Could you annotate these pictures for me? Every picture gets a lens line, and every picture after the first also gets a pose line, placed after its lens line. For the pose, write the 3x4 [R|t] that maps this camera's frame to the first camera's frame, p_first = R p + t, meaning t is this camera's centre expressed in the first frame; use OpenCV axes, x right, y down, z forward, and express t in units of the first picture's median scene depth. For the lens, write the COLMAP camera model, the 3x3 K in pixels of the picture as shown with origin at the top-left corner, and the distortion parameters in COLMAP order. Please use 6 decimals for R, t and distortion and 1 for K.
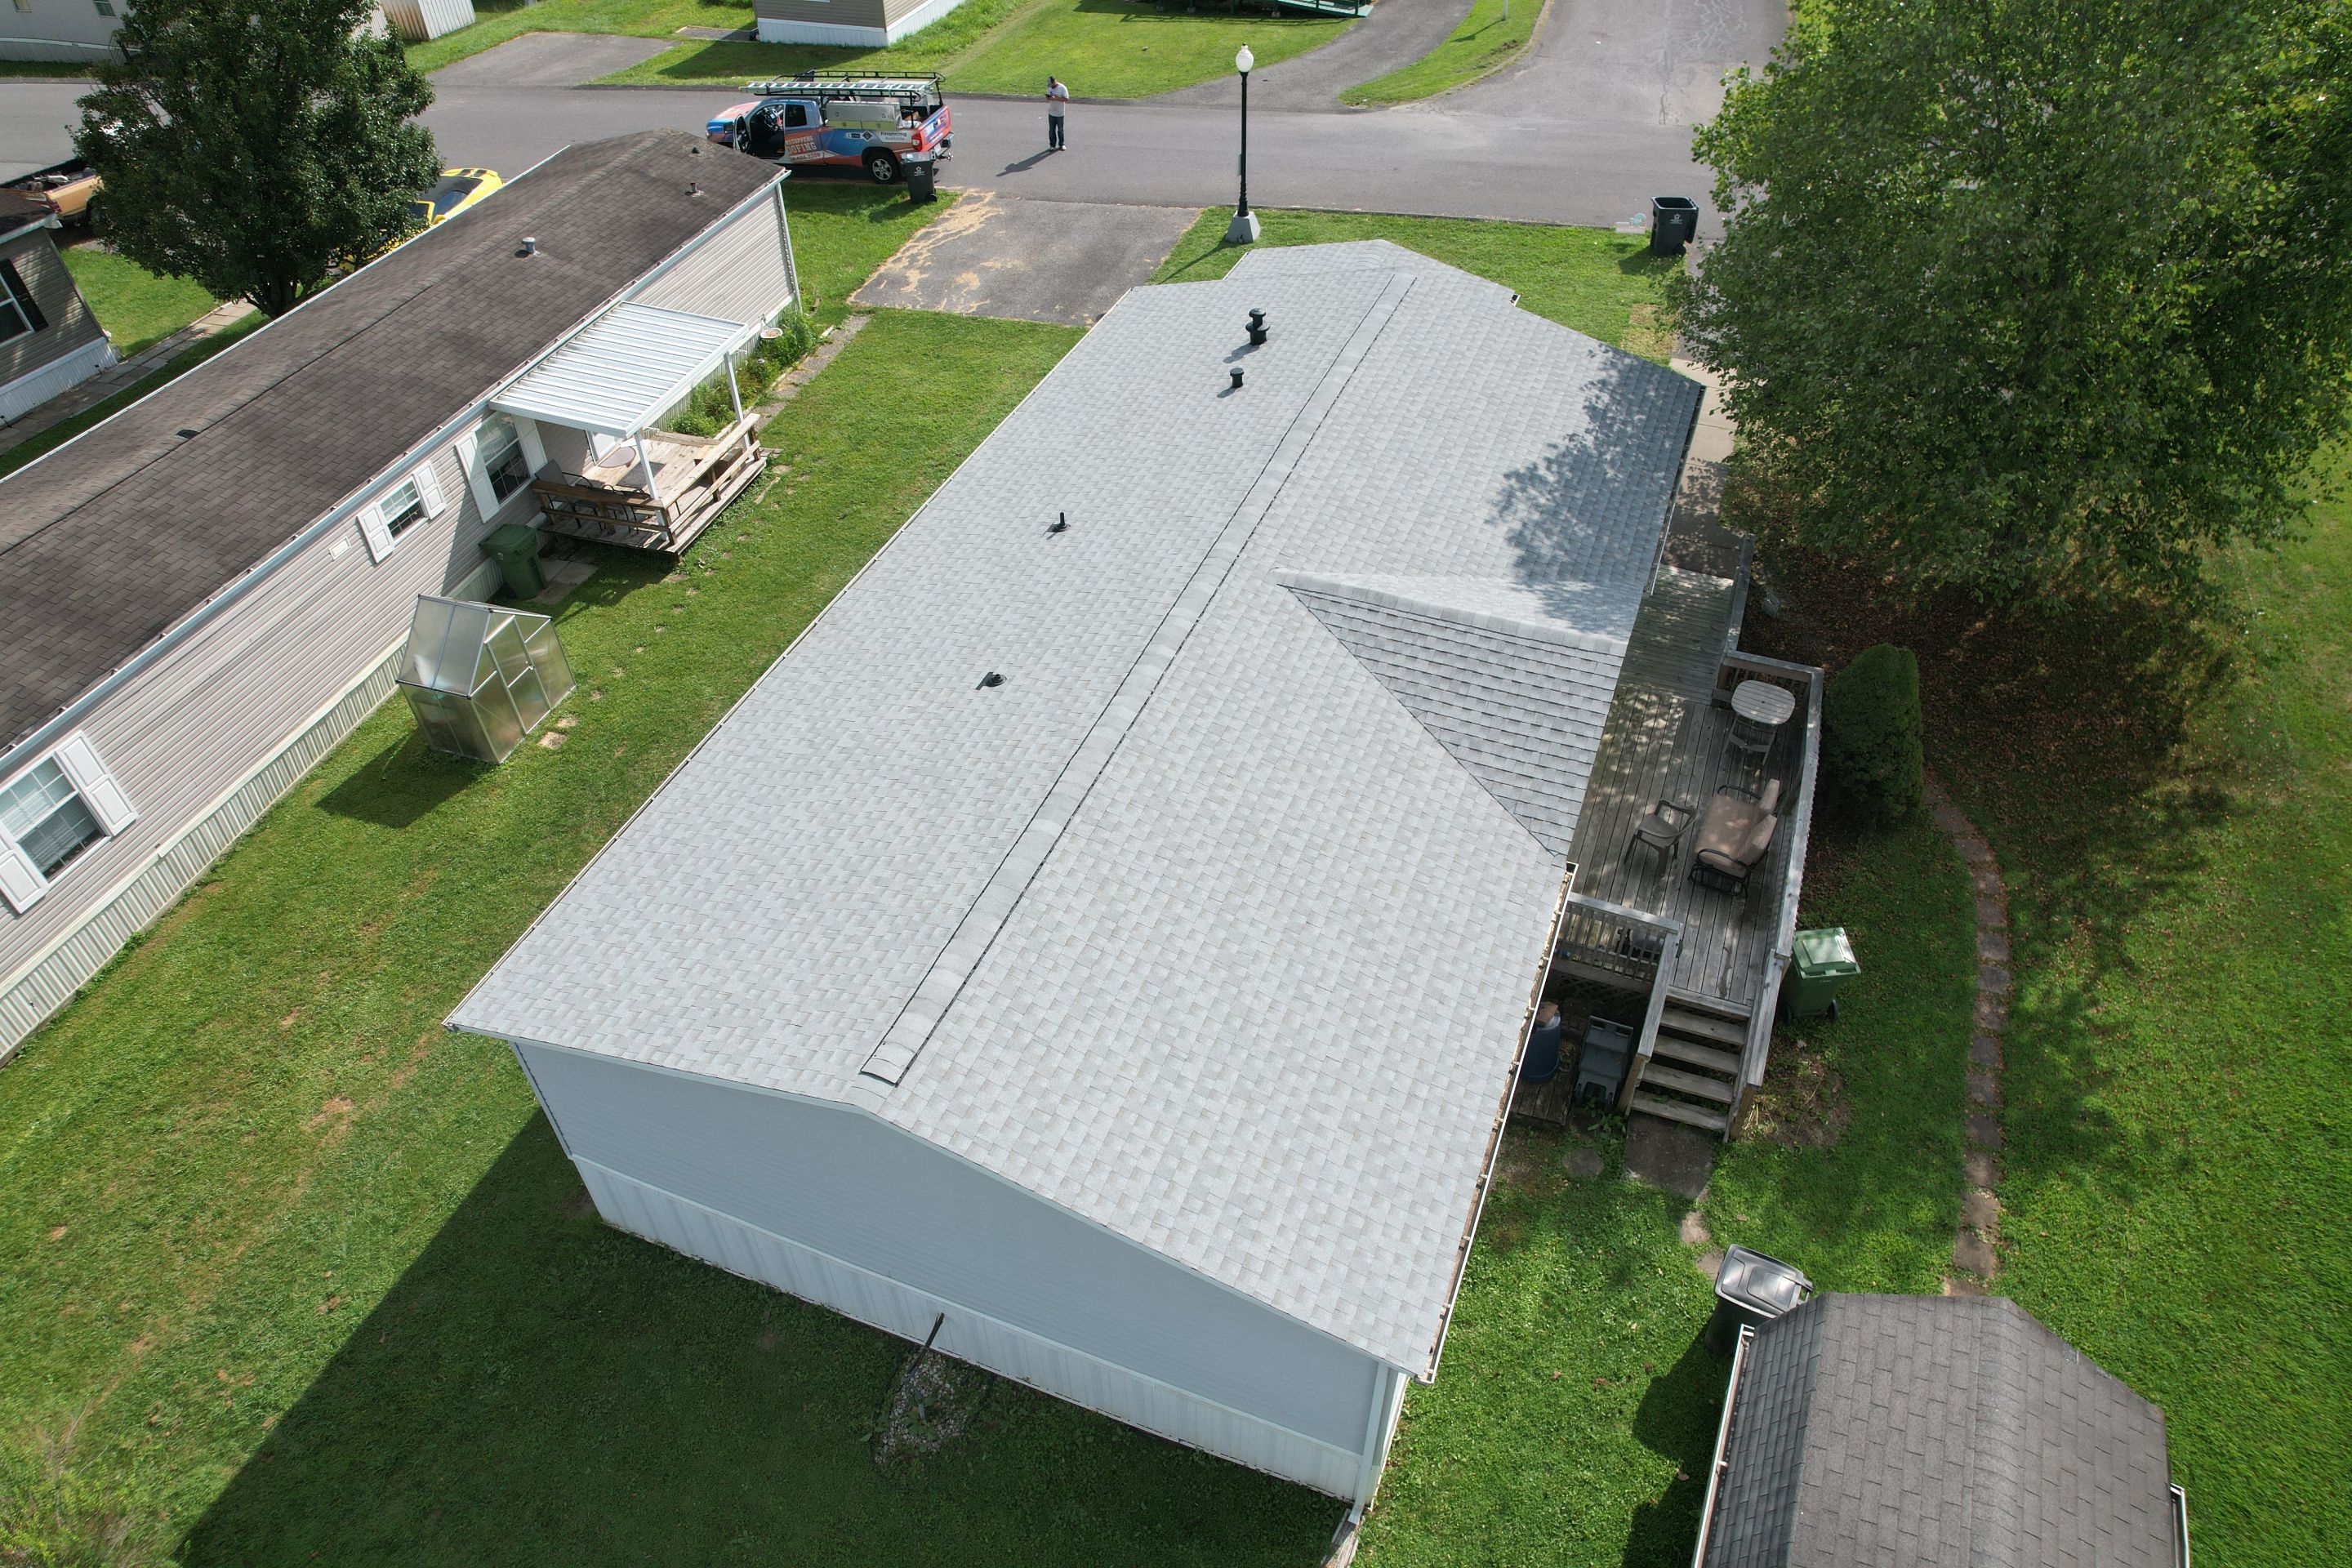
lens RADIAL K [[1499.4, 0, 1191.6], [0, 1499.4, 783.1], [0, 0, 1]] dist [-0.068693, 0.053716]
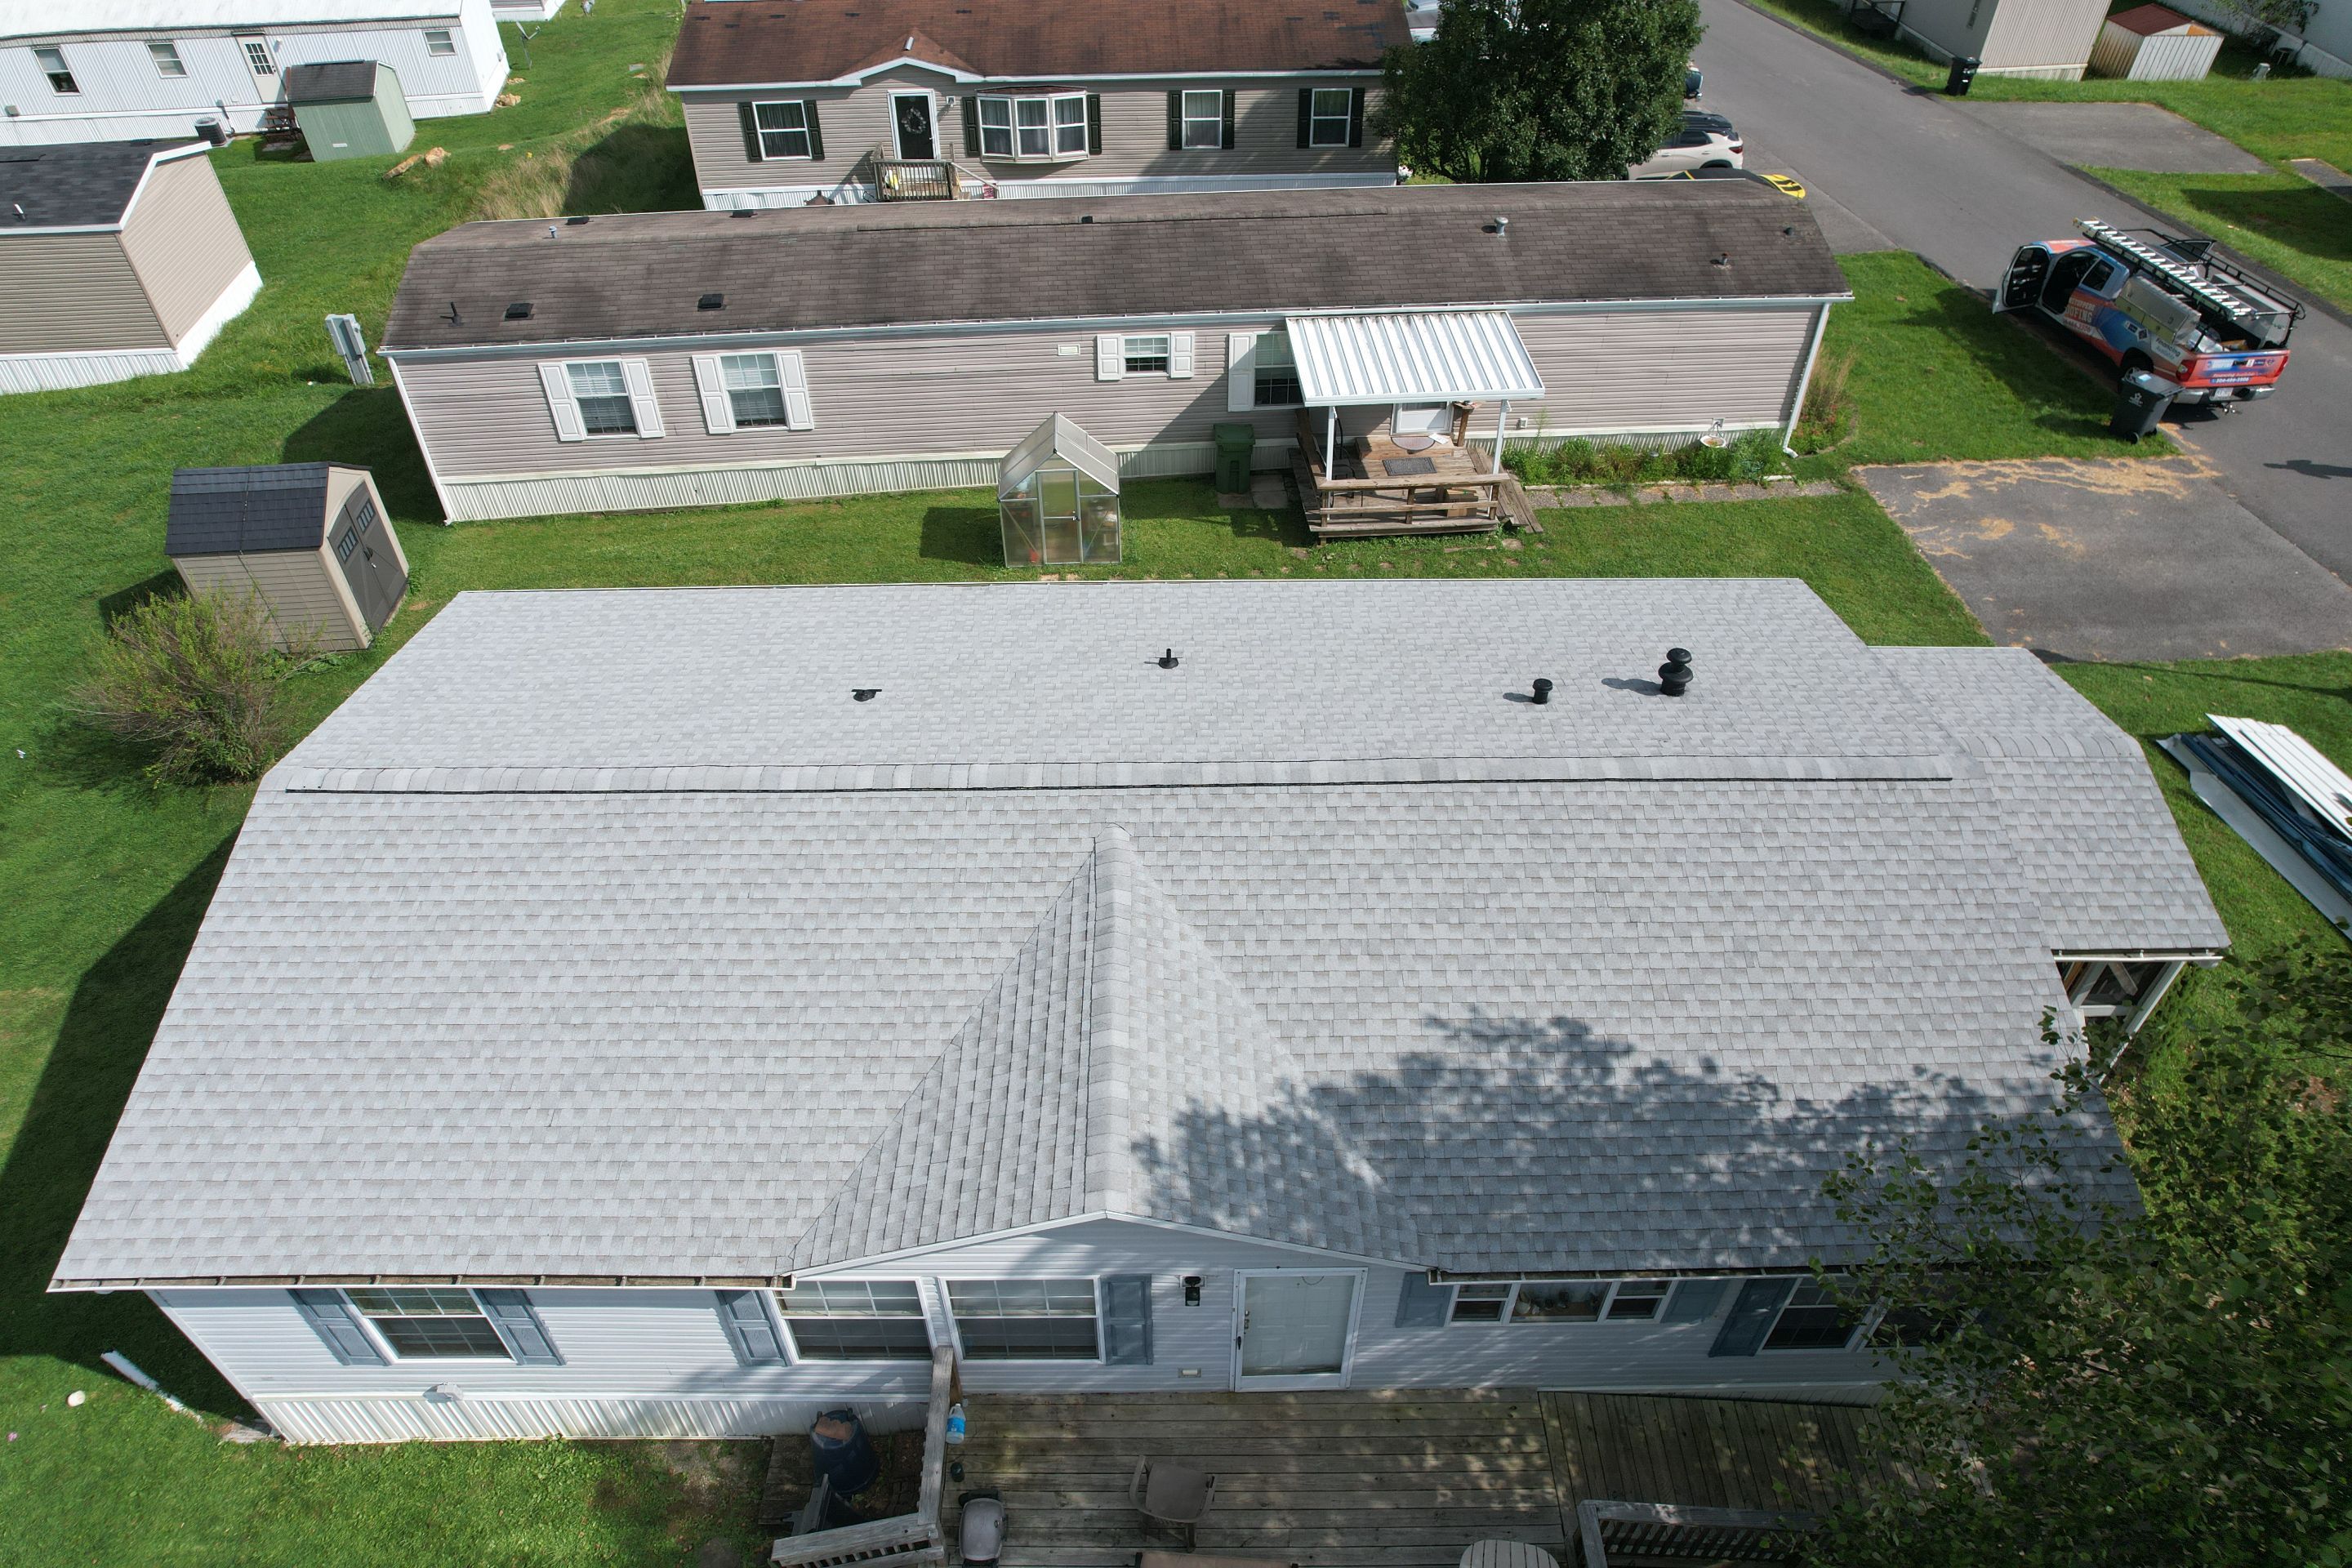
lens RADIAL K [[1499.4, 0, 1165.5], [0, 1499.4, 805.9], [0, 0, 1]] dist [-0.068693, 0.053716]
pose [[0.371609, 0.640896, -0.671684, 0.396815], [-0.631375, 0.704886, 0.323268, -0.283084], [0.680642, 0.303955, 0.666587, 0.321507]]
